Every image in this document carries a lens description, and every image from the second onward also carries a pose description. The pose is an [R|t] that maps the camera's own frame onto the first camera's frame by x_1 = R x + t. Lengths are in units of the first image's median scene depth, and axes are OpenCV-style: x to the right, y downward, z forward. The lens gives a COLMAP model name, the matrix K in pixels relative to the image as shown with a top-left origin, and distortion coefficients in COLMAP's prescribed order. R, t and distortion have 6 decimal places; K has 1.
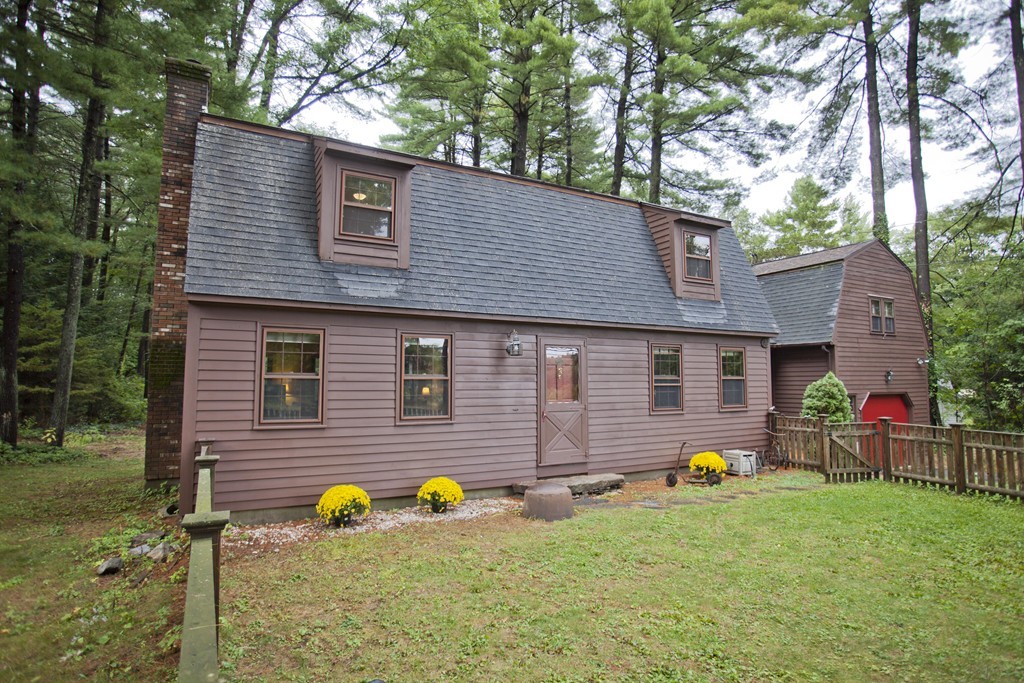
lens RADIAL K [[512.6, 0, 510.7], [0, 512.6, 359.9], [0, 0, 1]] dist [-0.026233, -0.000106]
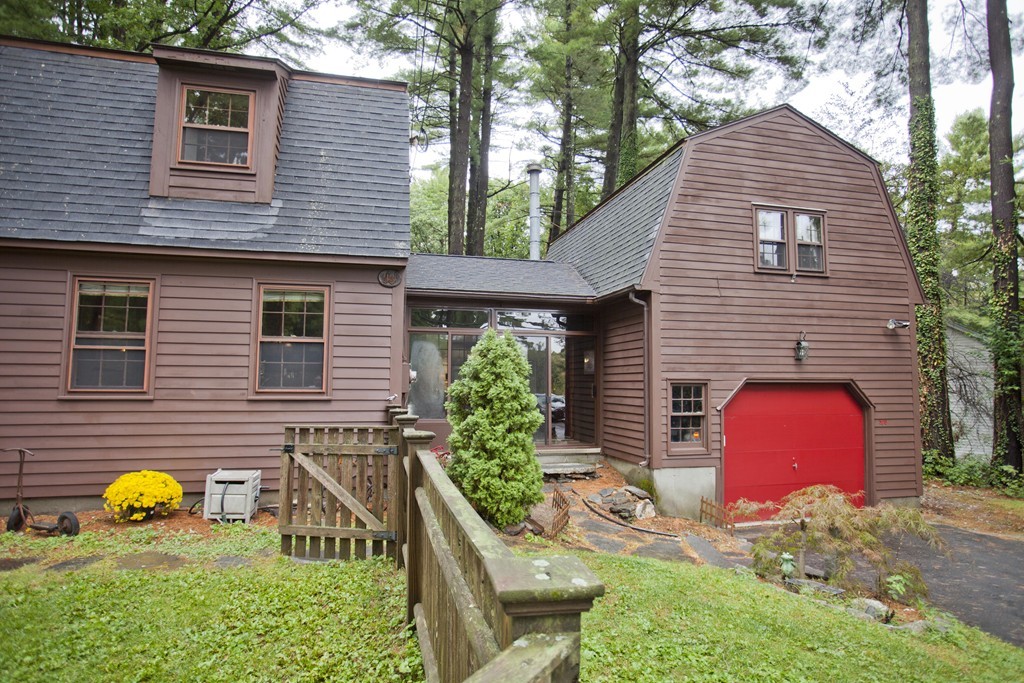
lens RADIAL K [[594.7, 0, 524.8], [0, 594.7, 330.3], [0, 0, 1]] dist [-0.030928, 0.002775]
pose [[0.976826, 0.015569, -0.213469, 0.618307], [-0.014865, 0.999877, 0.004906, 0.012776], [0.213519, -0.001619, 0.976937, 0.316151]]
